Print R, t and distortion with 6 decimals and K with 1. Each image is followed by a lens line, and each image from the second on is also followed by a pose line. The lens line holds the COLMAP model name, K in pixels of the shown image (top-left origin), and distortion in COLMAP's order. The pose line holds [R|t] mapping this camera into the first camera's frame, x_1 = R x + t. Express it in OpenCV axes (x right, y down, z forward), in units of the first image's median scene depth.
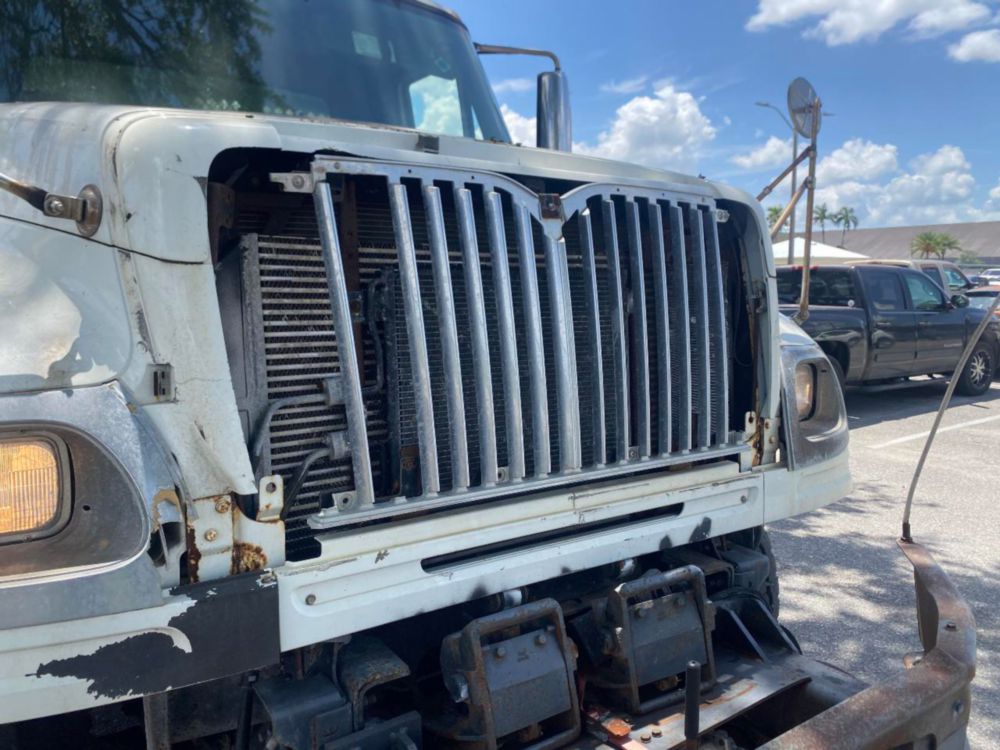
lens RADIAL K [[755.5, 0, 482.4], [0, 755.5, 373.1], [0, 0, 1]] dist [0.003707, 0.001044]
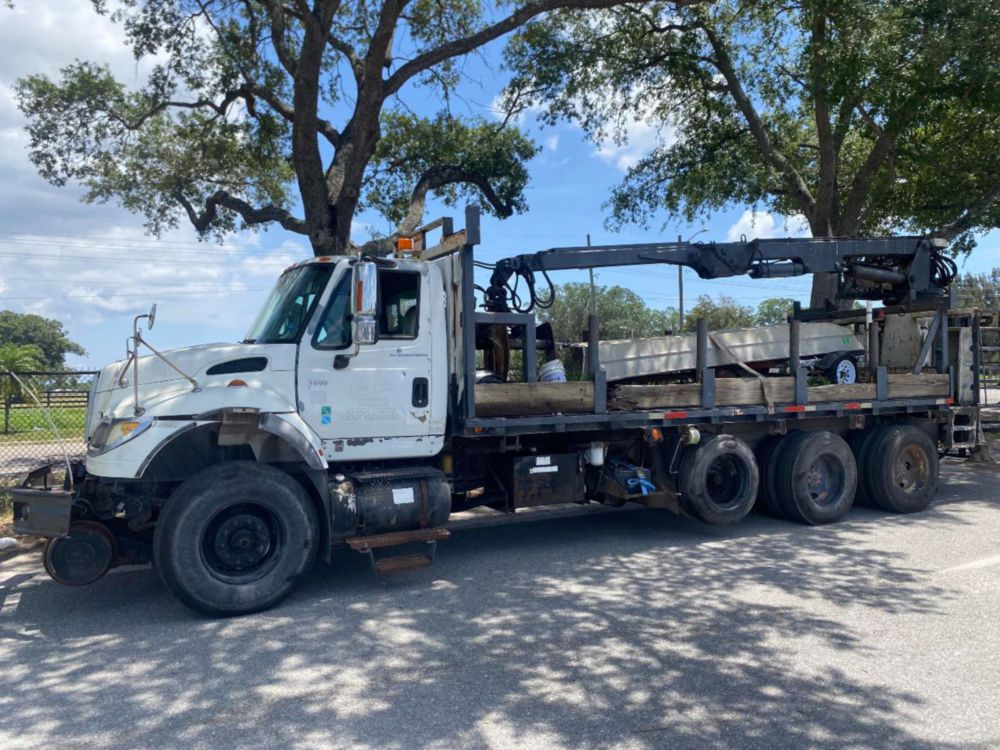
lens RADIAL K [[778.7, 0, 498.7], [0, 778.7, 362.9], [0, 0, 1]] dist [0.027185, -0.027727]
pose [[-0.104966, -0.020845, -0.994257, 4.237244], [-0.101346, 0.994799, -0.010157, -0.477295], [0.989298, 0.099698, -0.106532, 3.655463]]
